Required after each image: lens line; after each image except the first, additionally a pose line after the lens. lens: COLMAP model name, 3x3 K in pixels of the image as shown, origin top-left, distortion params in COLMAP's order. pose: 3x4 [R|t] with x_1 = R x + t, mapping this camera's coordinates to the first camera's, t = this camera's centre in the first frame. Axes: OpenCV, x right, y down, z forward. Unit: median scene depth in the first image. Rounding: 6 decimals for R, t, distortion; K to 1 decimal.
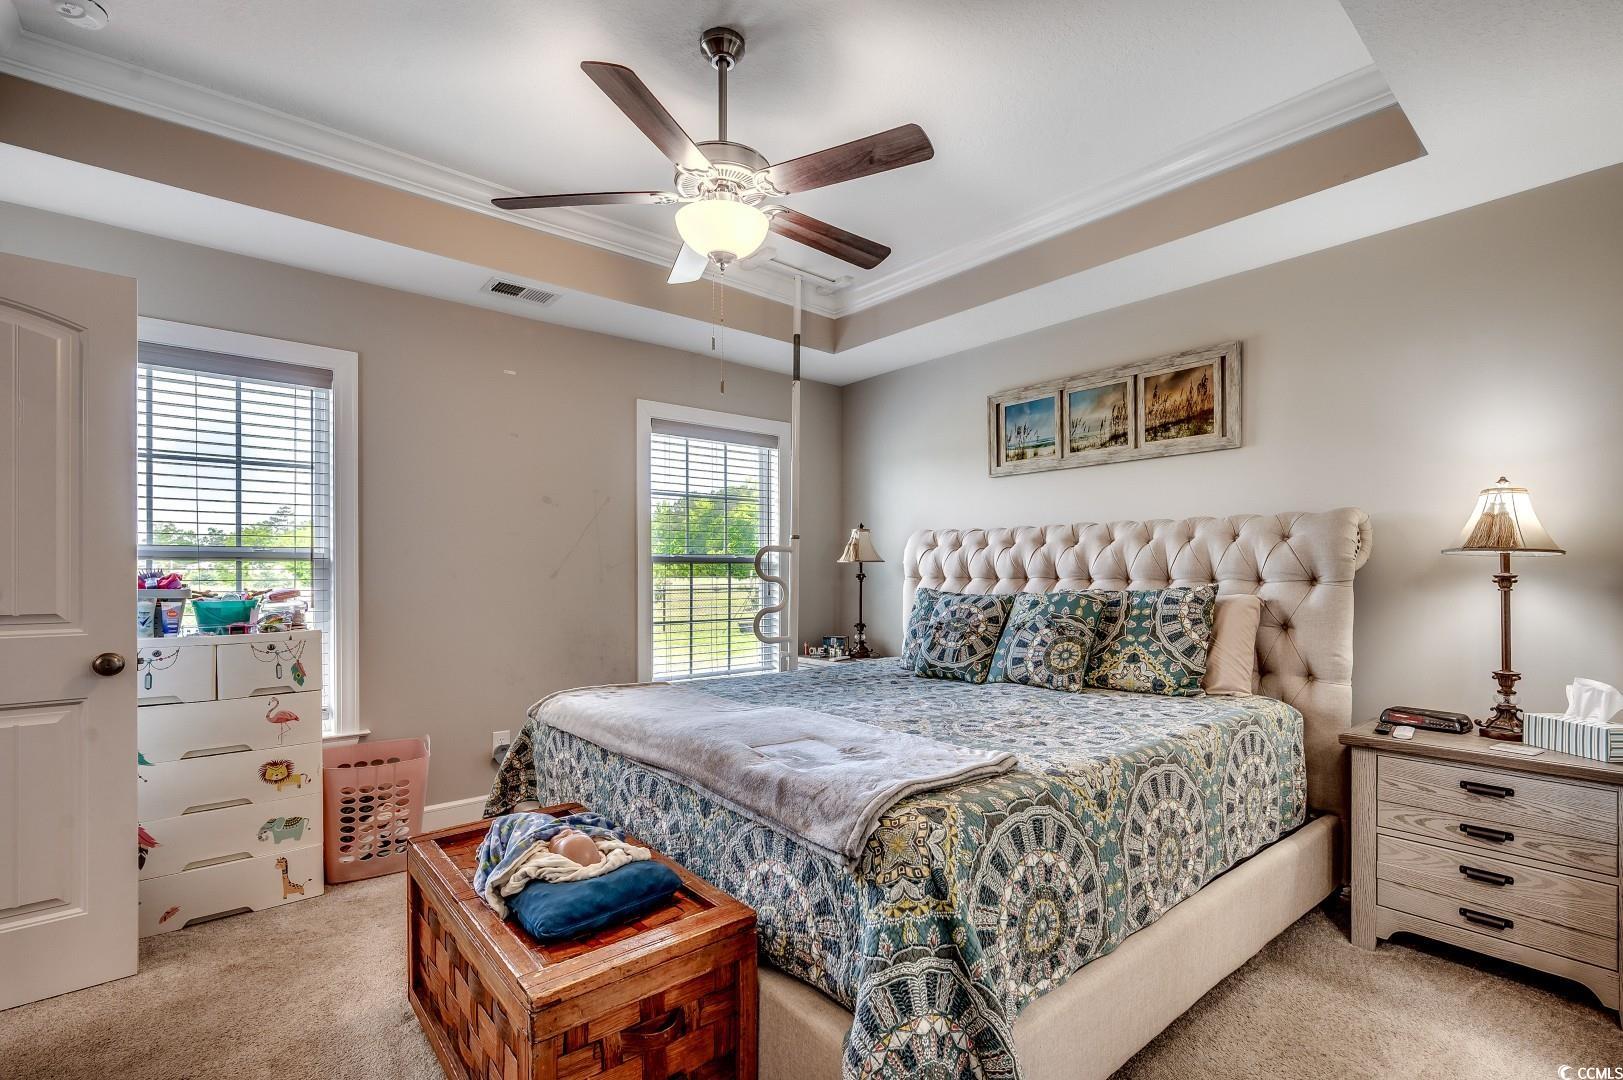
lens RADIAL K [[727.2, 0, 817.9], [0, 727.2, 570.3], [0, 0, 1]] dist [0.000935, 0.000019]
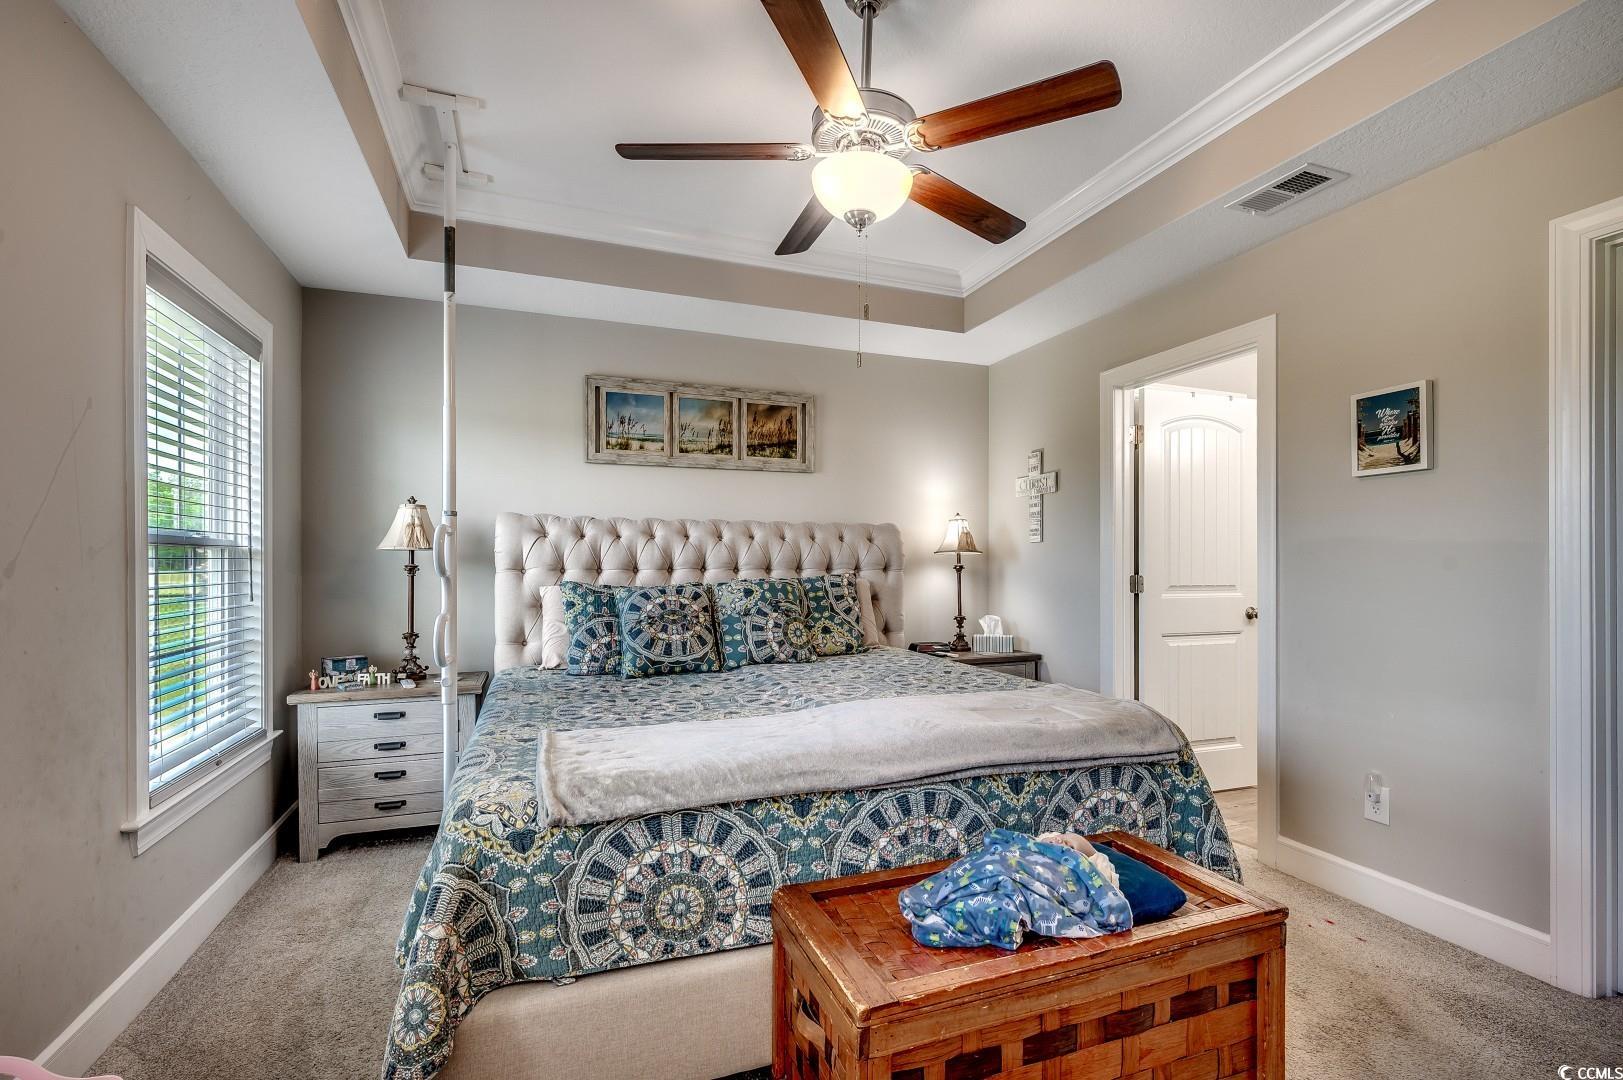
lens RADIAL K [[727.2, 0, 817.9], [0, 727.2, 570.3], [0, 0, 1]] dist [0.000935, 0.000019]
pose [[0.332595, -0.006243, 0.943049, -0.665864], [-0.001100, 0.999975, 0.007008, 0.005146], [-0.943069, -0.003368, 0.332579, 0.496337]]
